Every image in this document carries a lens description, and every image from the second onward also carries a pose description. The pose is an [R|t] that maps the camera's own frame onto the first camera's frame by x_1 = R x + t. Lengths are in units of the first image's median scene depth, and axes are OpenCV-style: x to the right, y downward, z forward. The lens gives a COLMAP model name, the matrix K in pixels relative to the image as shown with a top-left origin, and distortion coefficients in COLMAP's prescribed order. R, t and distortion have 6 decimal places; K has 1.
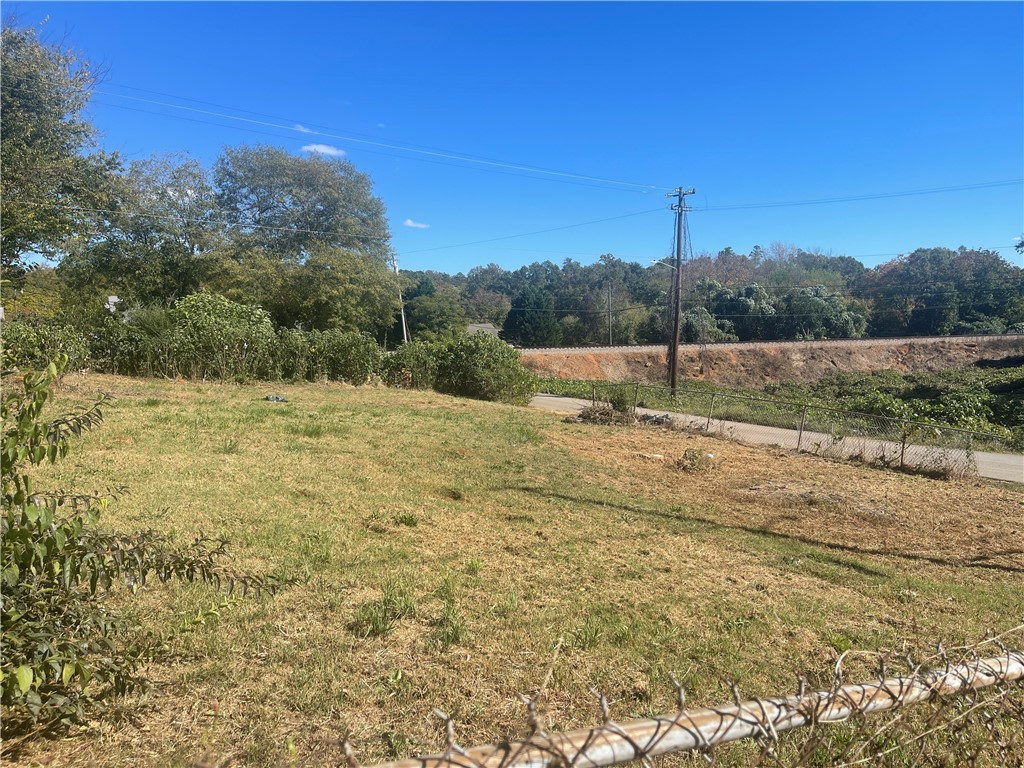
lens RADIAL K [[780.8, 0, 519.6], [0, 780.8, 384.7], [0, 0, 1]] dist [0.053167, -0.070709]
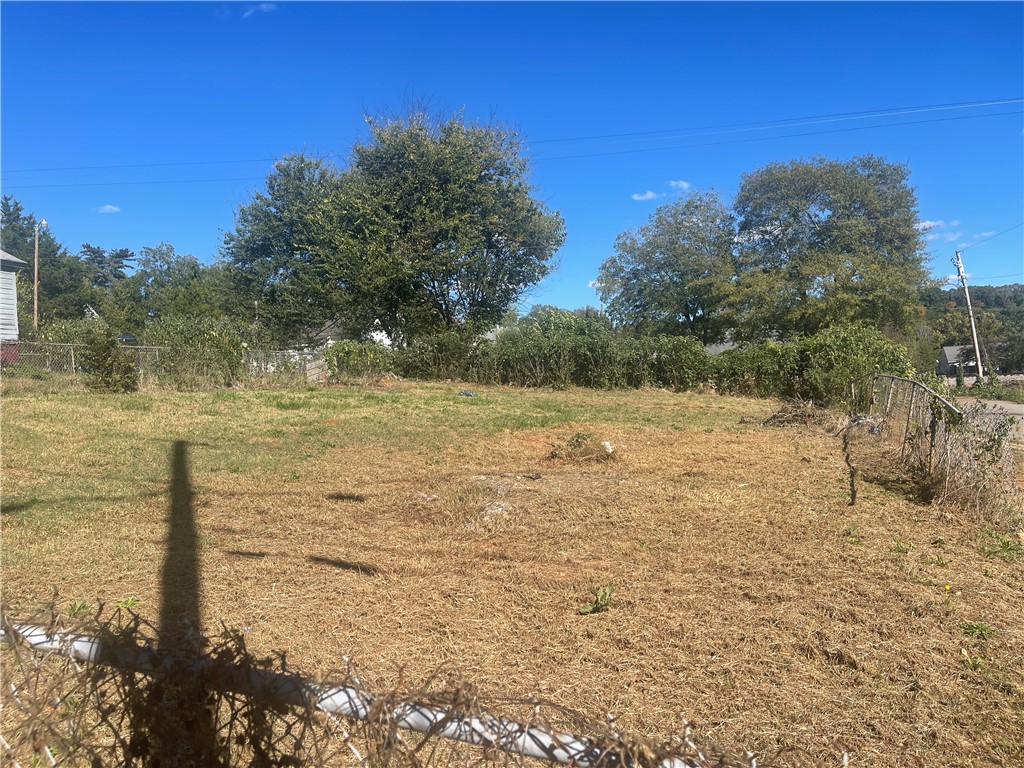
lens RADIAL K [[780.8, 0, 511.8], [0, 780.8, 387.3], [0, 0, 1]] dist [0.053167, -0.070709]
pose [[0.619118, -0.023821, -0.784937, 0.703353], [-0.016336, 0.998933, -0.043200, 0.067561], [0.785128, 0.039569, 0.618068, 0.463364]]
